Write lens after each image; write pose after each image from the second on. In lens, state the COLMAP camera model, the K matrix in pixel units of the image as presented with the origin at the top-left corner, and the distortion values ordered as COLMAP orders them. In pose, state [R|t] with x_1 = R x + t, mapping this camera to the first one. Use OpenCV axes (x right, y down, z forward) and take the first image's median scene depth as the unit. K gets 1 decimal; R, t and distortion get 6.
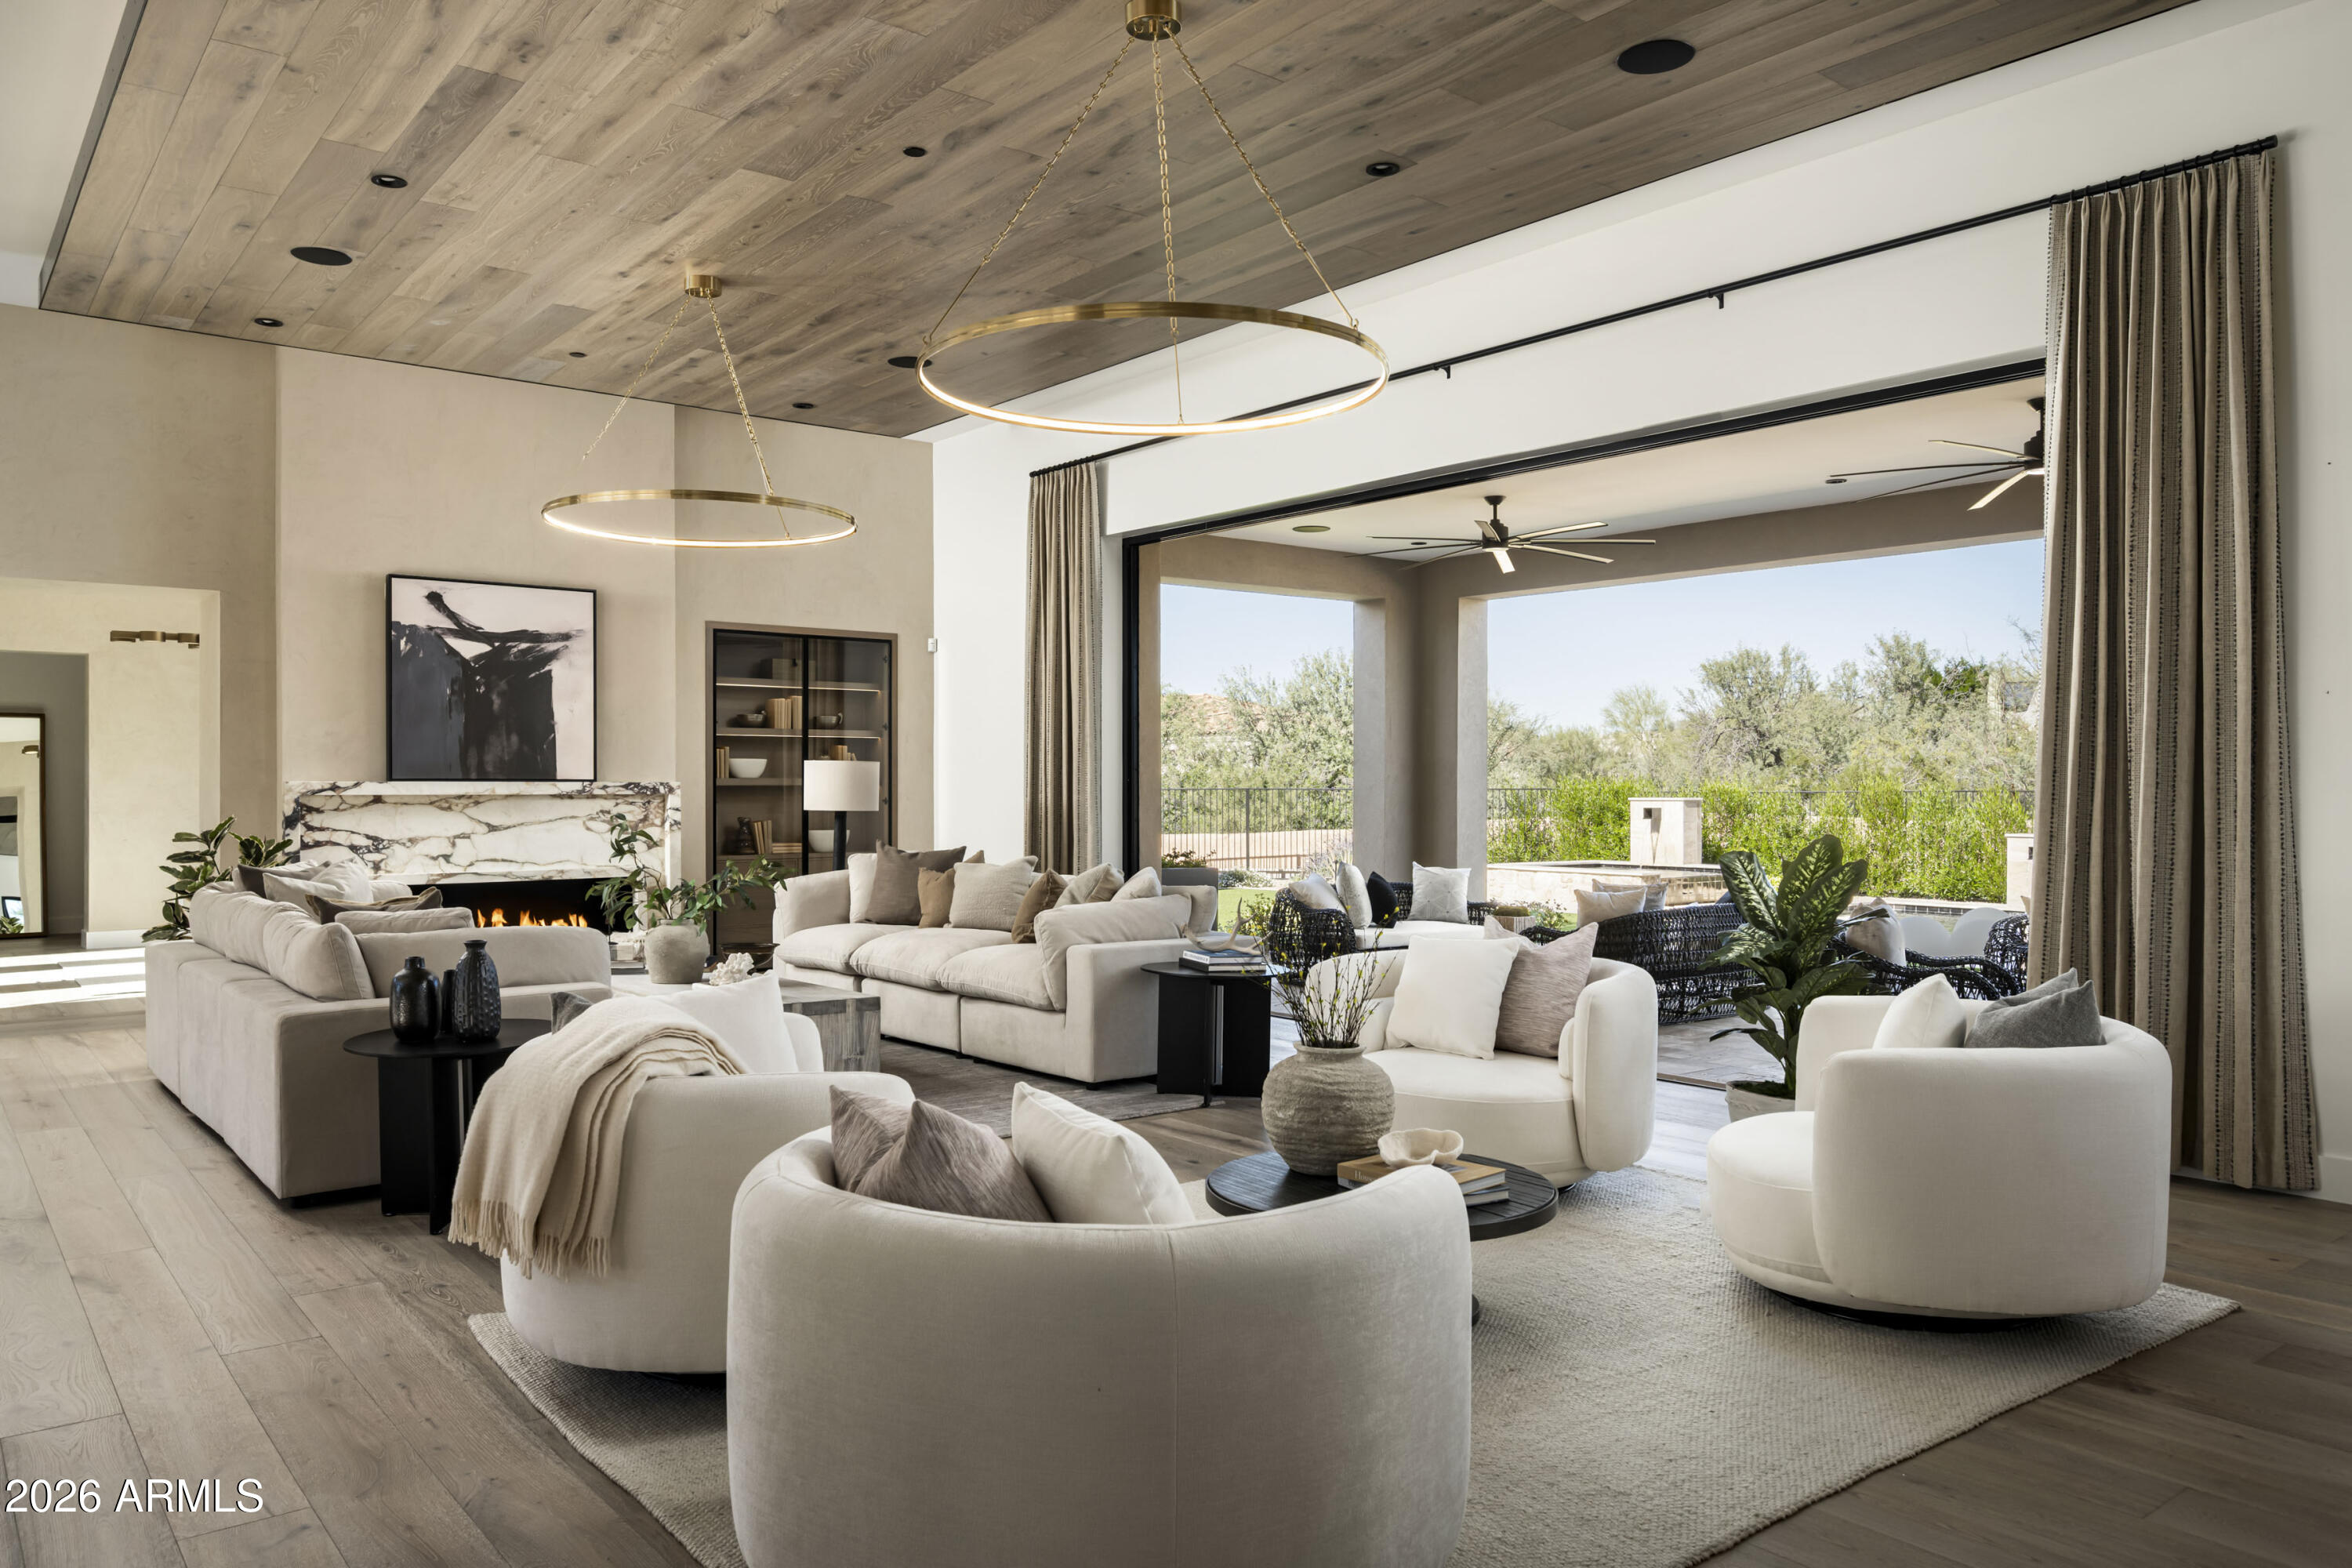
lens RADIAL K [[1618.8, 0, 1173.4], [0, 1618.8, 798.6], [0, 0, 1]] dist [-0.000782, -0.001414]
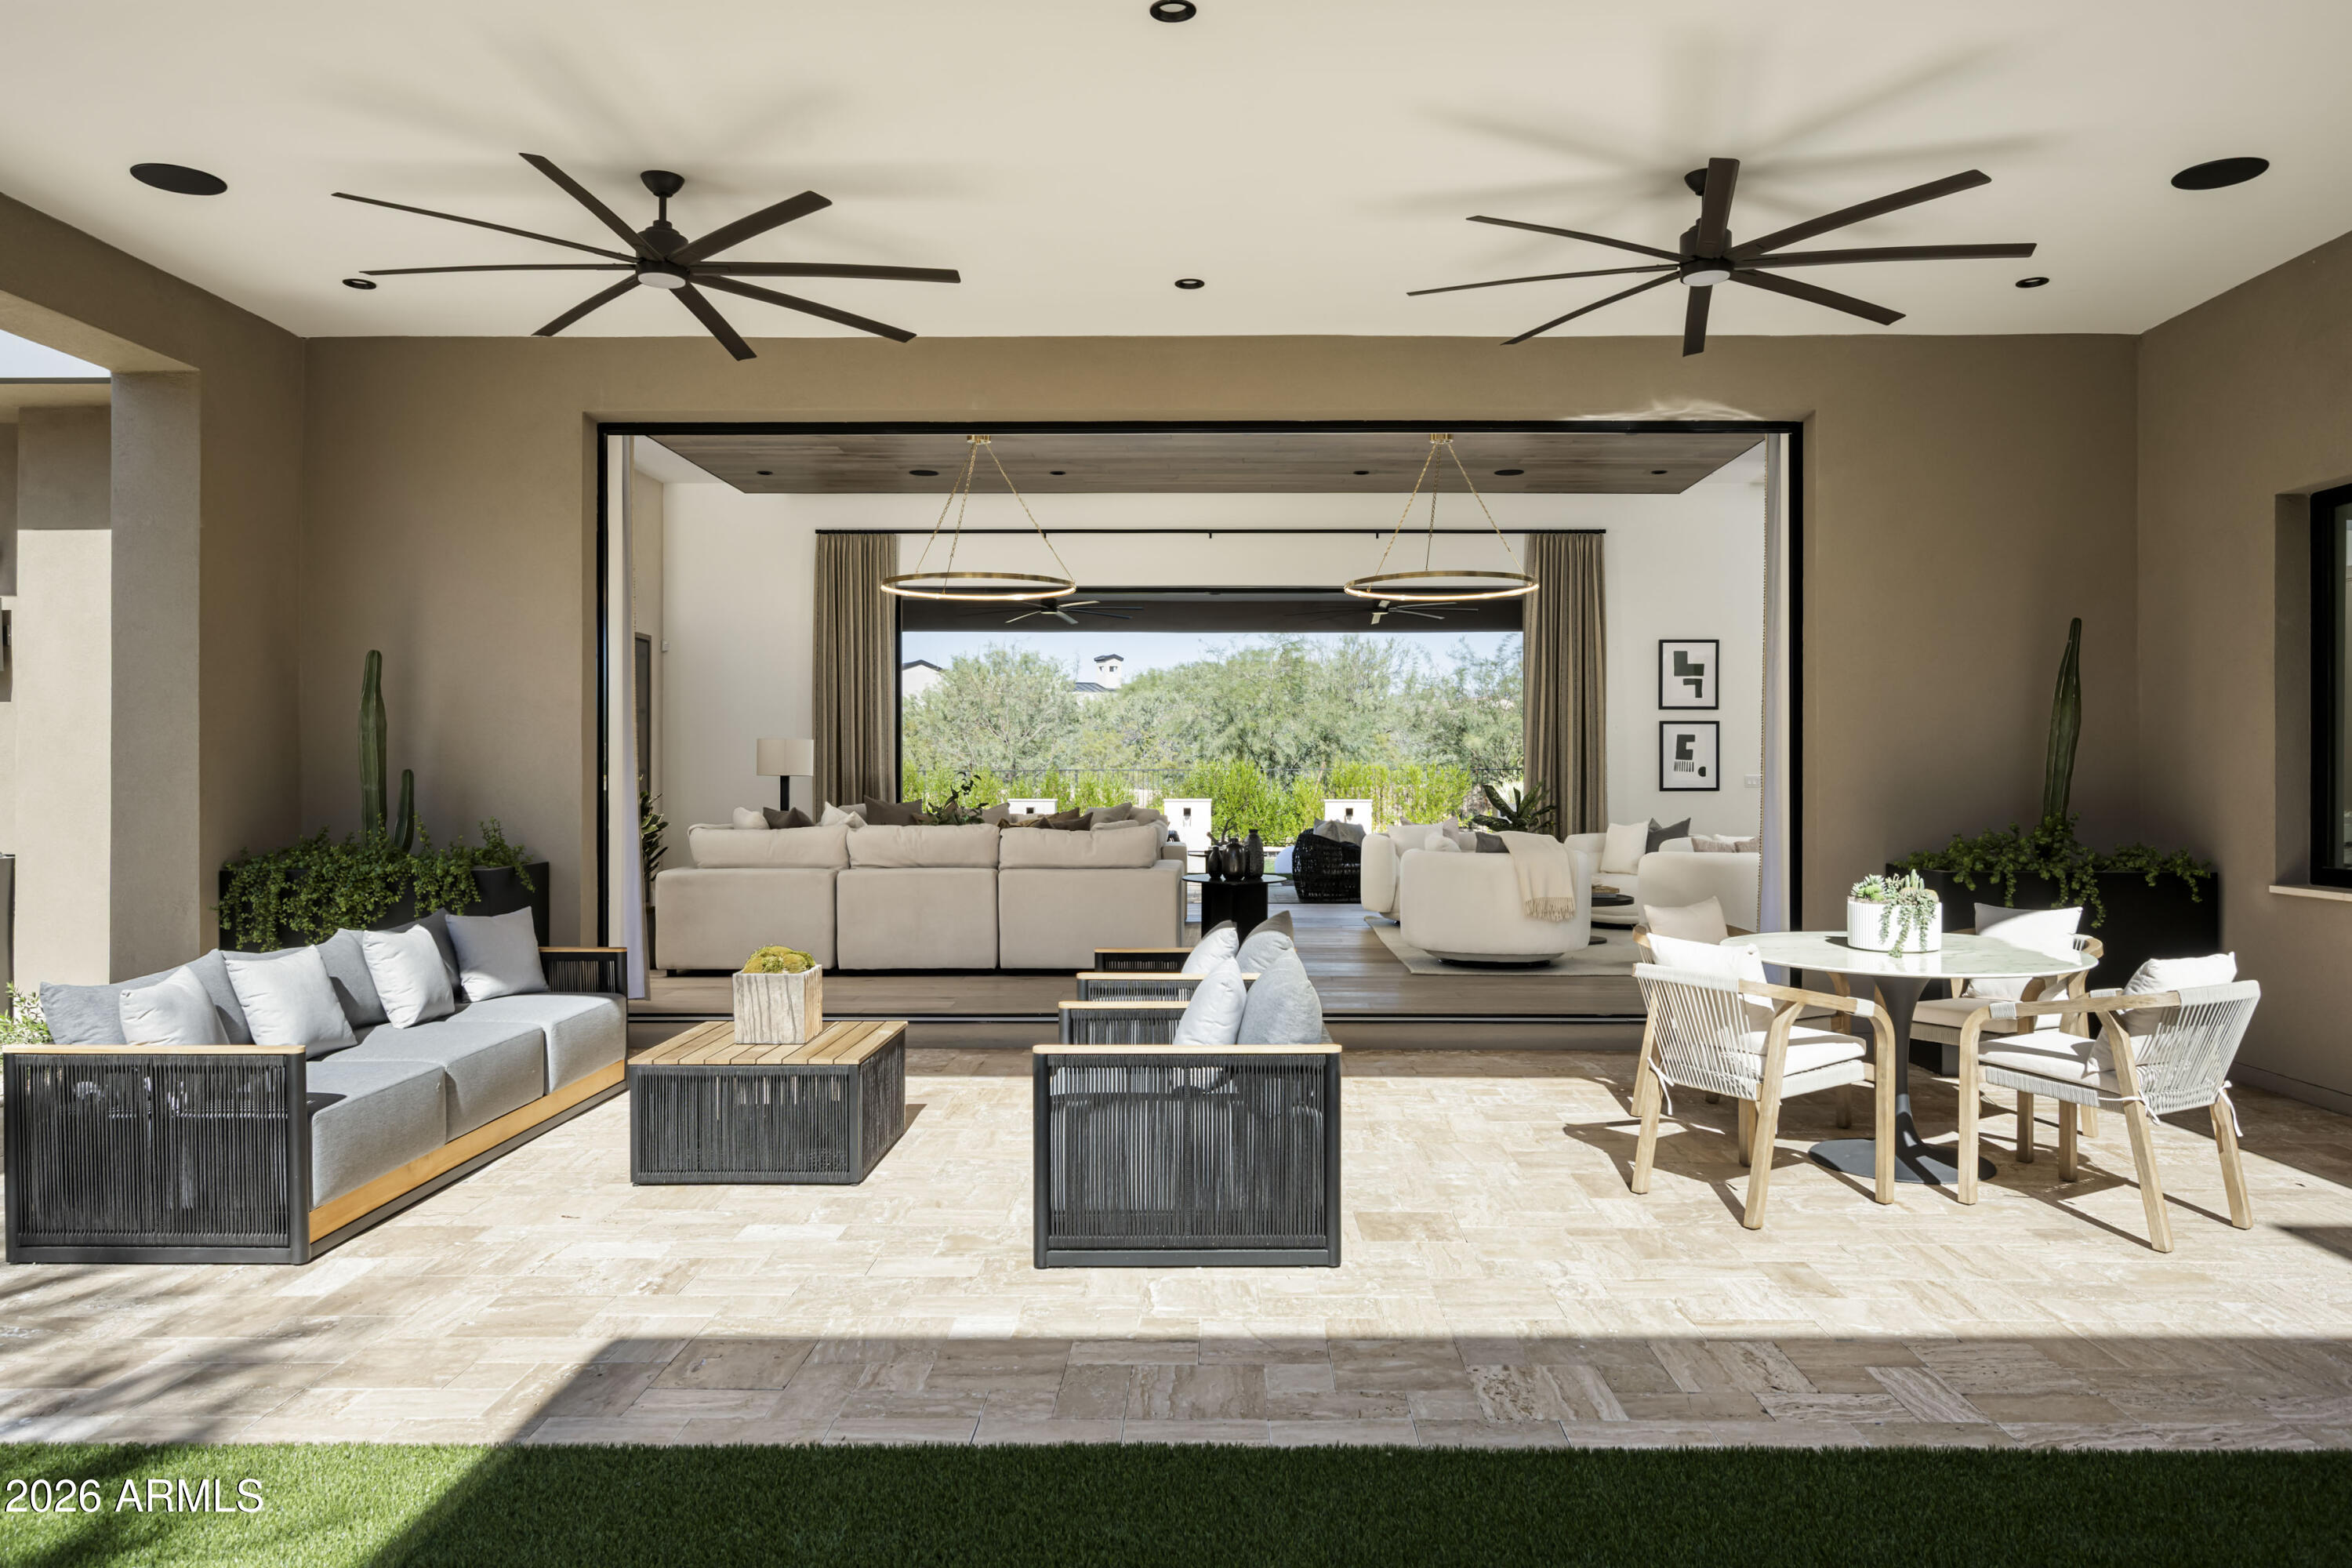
lens RADIAL K [[1543.9, 0, 1180.3], [0, 1543.9, 770.7], [0, 0, 1]] dist [0.001241, 0.001815]
pose [[0.649162, 0.003113, 0.760644, -0.969893], [0.003996, 0.999964, -0.007503, 0.014493], [-0.760640, 0.007910, 0.649126, -0.093314]]
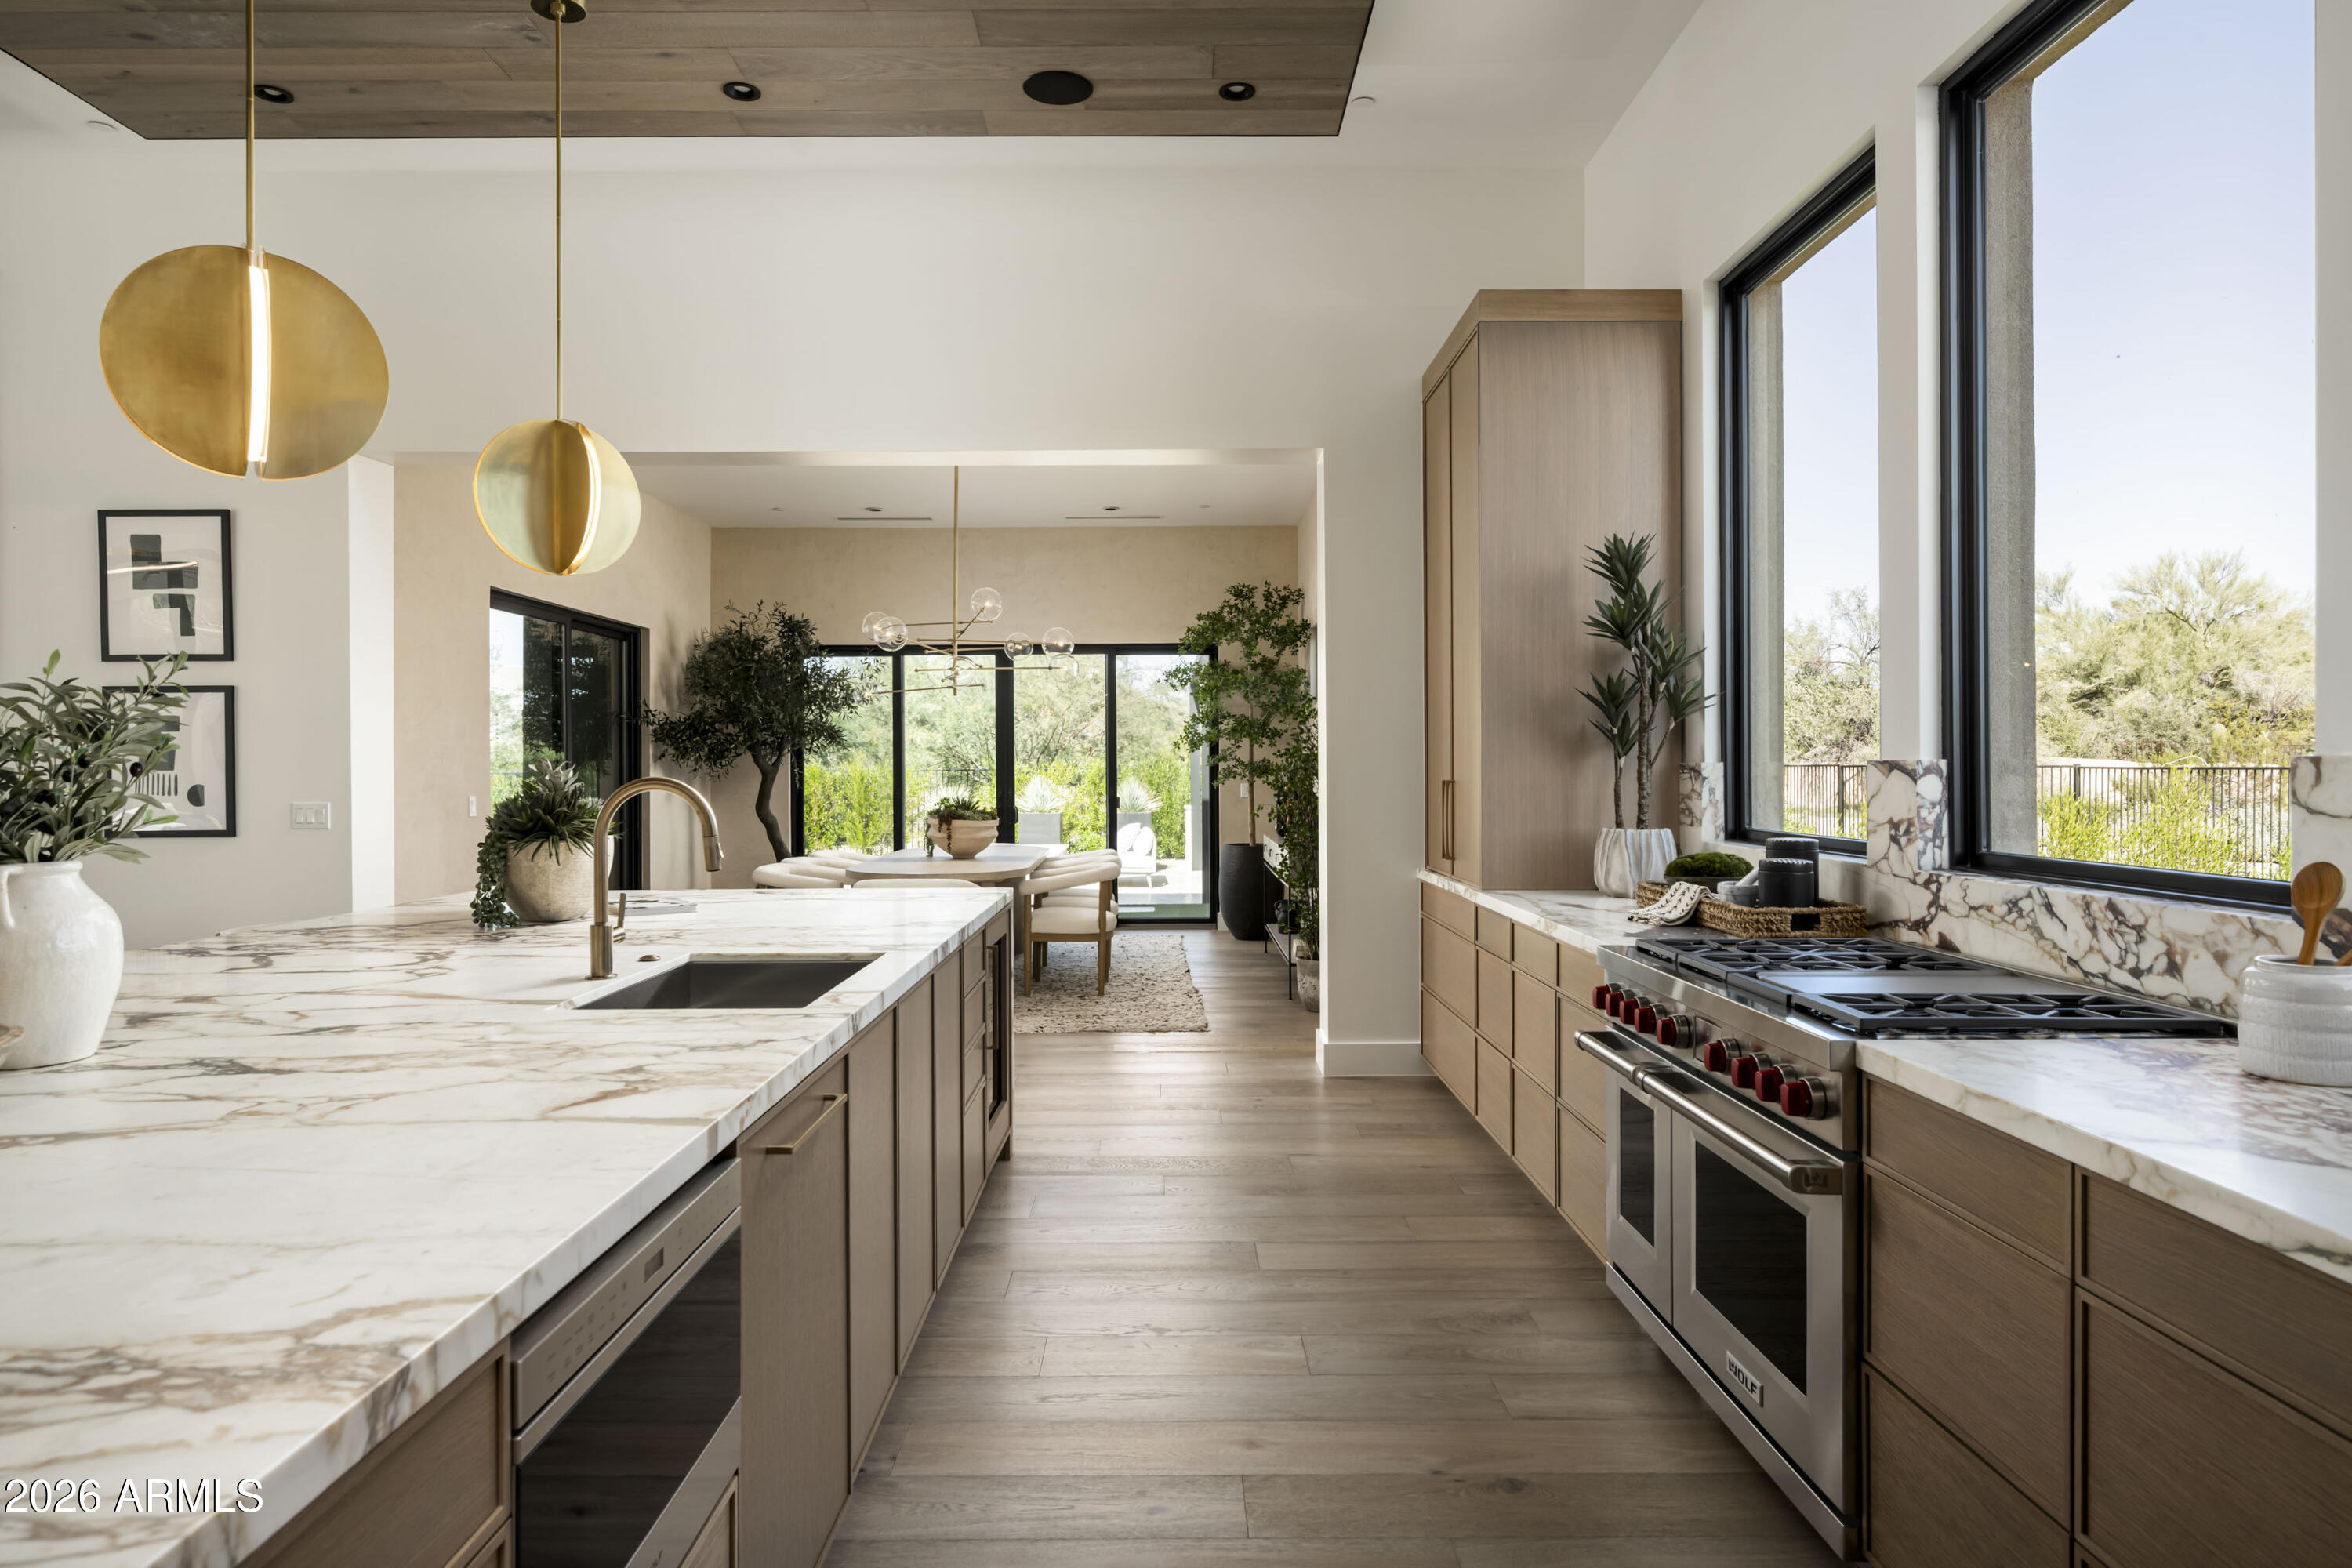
lens RADIAL K [[1404.5, 0, 1172.2], [0, 1404.5, 771.7], [0, 0, 1]] dist [-0.002526, -0.000392]
pose [[0.622878, -0.004060, 0.782309, 0.211301], [0.010874, 0.999935, -0.003468, 0.003071], [-0.782244, 0.010667, 0.622881, -0.232156]]
